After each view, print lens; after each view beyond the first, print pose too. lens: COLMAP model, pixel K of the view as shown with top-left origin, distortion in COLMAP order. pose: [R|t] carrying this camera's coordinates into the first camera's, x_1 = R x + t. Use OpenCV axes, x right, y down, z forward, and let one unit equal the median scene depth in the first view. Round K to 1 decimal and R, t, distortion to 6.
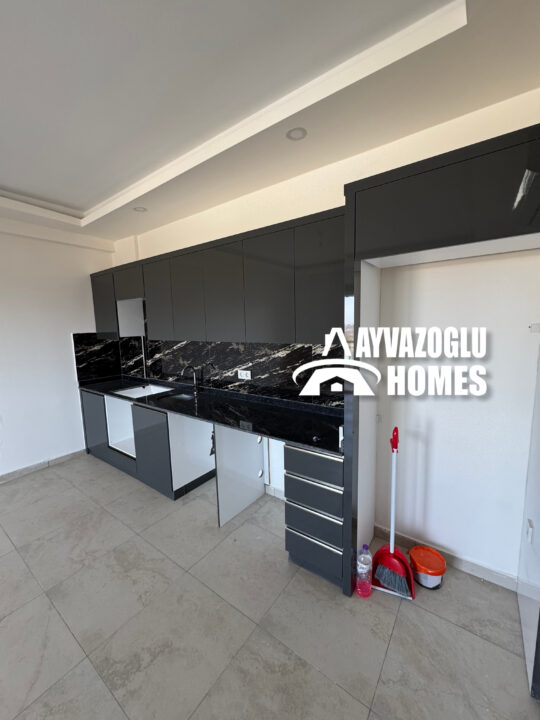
lens RADIAL K [[287.4, 0, 270.0], [0, 287.4, 360.0], [0, 0, 1]] dist [-0.001895, -0.000053]
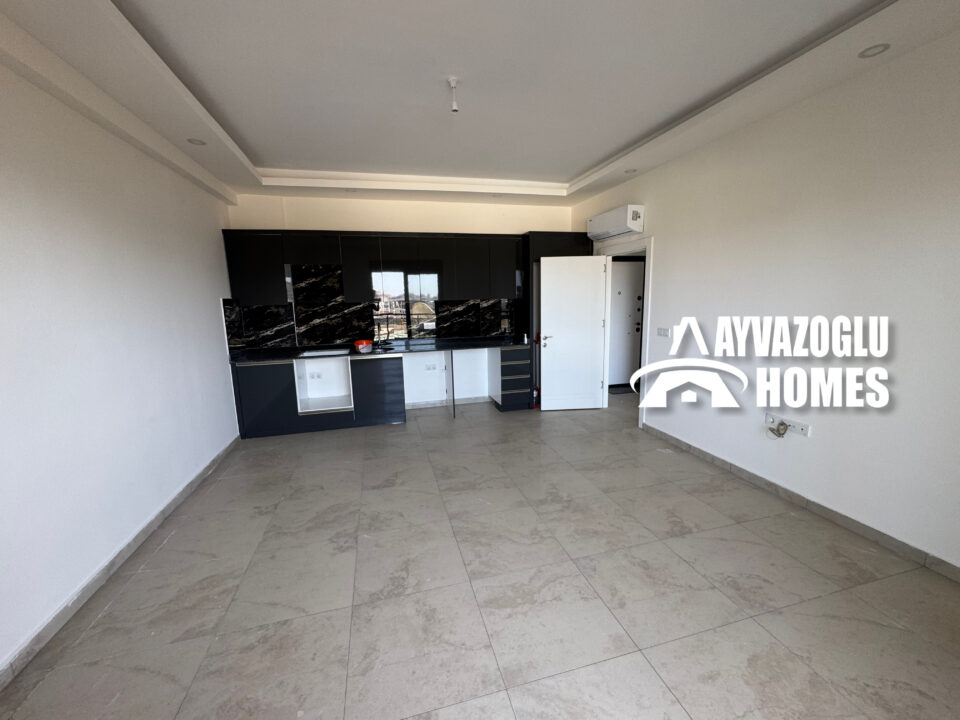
lens RADIAL K [[383.2, 0, 480.0], [0, 383.2, 360.0], [0, 0, 1]] dist [-0.001895, -0.000053]
pose [[0.631546, -0.118572, 0.766218, -1.250231], [0.105043, 0.992211, 0.066964, 0.106300], [-0.768190, 0.038195, 0.639081, -0.348205]]
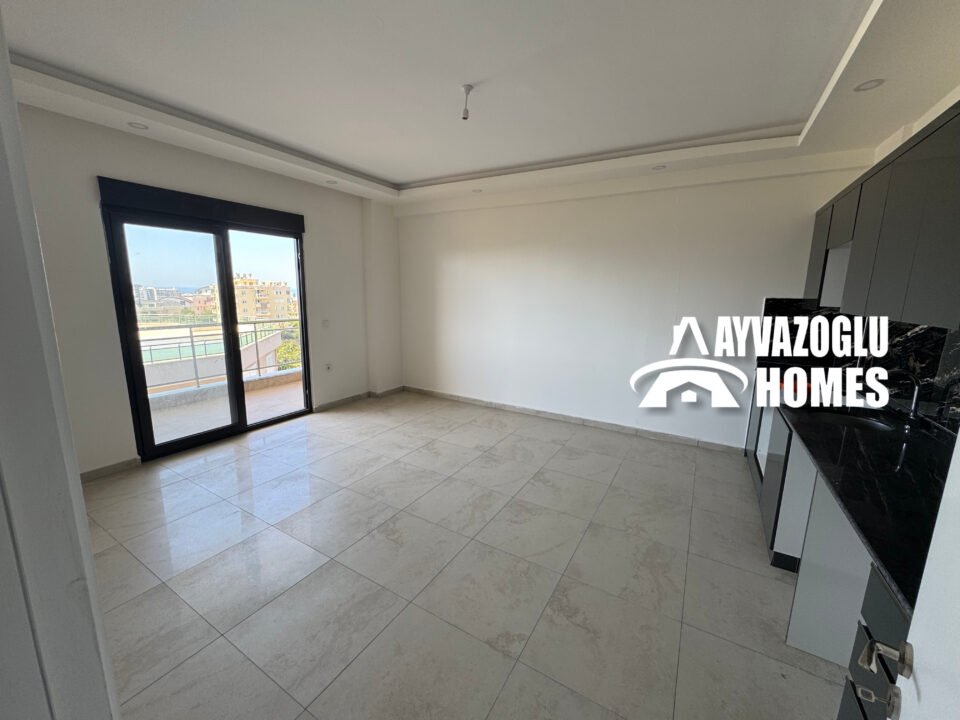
lens RADIAL K [[383.2, 0, 480.0], [0, 383.2, 360.0], [0, 0, 1]] dist [-0.001895, -0.000053]
pose [[0.093234, 0.201623, -0.975016, 0.297762], [-0.141579, 0.972015, 0.187464, -0.018010], [0.985527, 0.120564, 0.119171, 0.179269]]
